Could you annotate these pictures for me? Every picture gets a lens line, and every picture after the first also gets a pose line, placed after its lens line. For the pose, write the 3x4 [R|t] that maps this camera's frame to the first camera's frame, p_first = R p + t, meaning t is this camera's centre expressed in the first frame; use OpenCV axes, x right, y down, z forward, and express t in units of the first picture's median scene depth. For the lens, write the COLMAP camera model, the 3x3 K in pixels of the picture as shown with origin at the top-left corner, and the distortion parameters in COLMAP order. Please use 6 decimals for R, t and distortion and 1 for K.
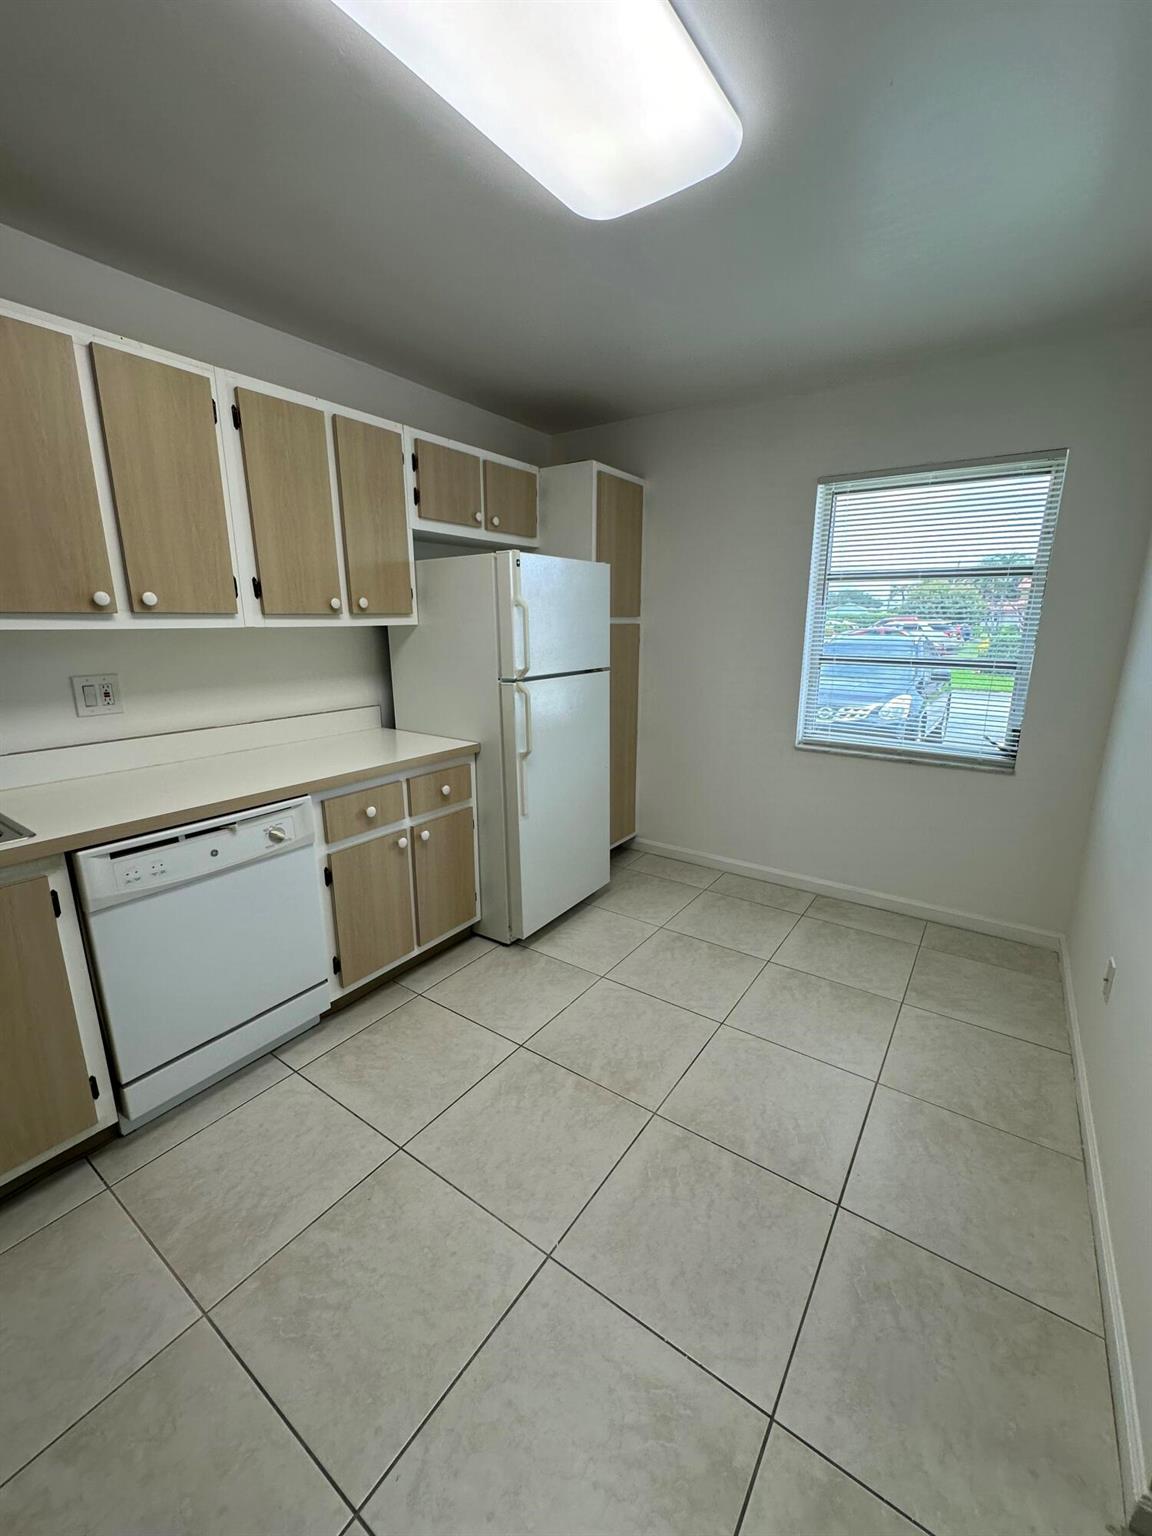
lens RADIAL K [[614.6, 0, 577.6], [0, 614.6, 767.5], [0, 0, 1]] dist [0.000119, 0.000171]
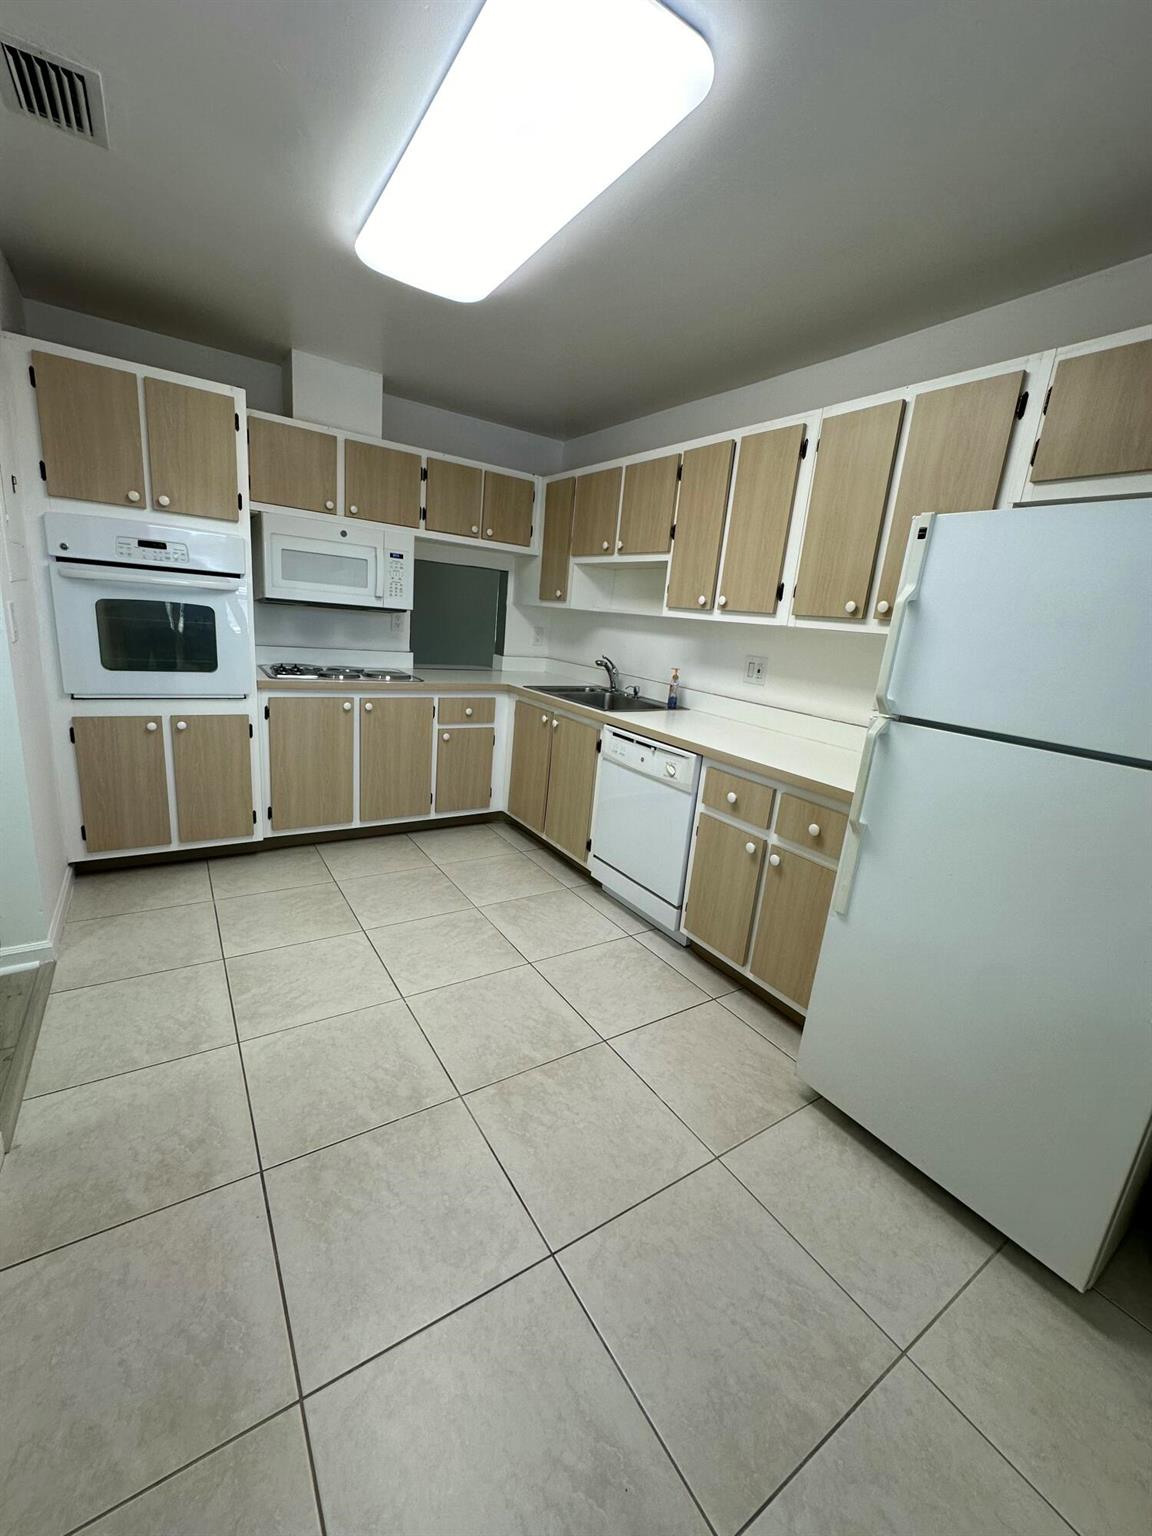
lens RADIAL K [[614.6, 0, 577.6], [0, 614.6, 767.5], [0, 0, 1]] dist [0.000119, 0.000171]
pose [[-0.367051, 0.196748, -0.909155, 0.796035], [-0.300775, 0.899769, 0.316148, -0.255957], [0.880232, 0.389494, -0.271085, 1.158940]]
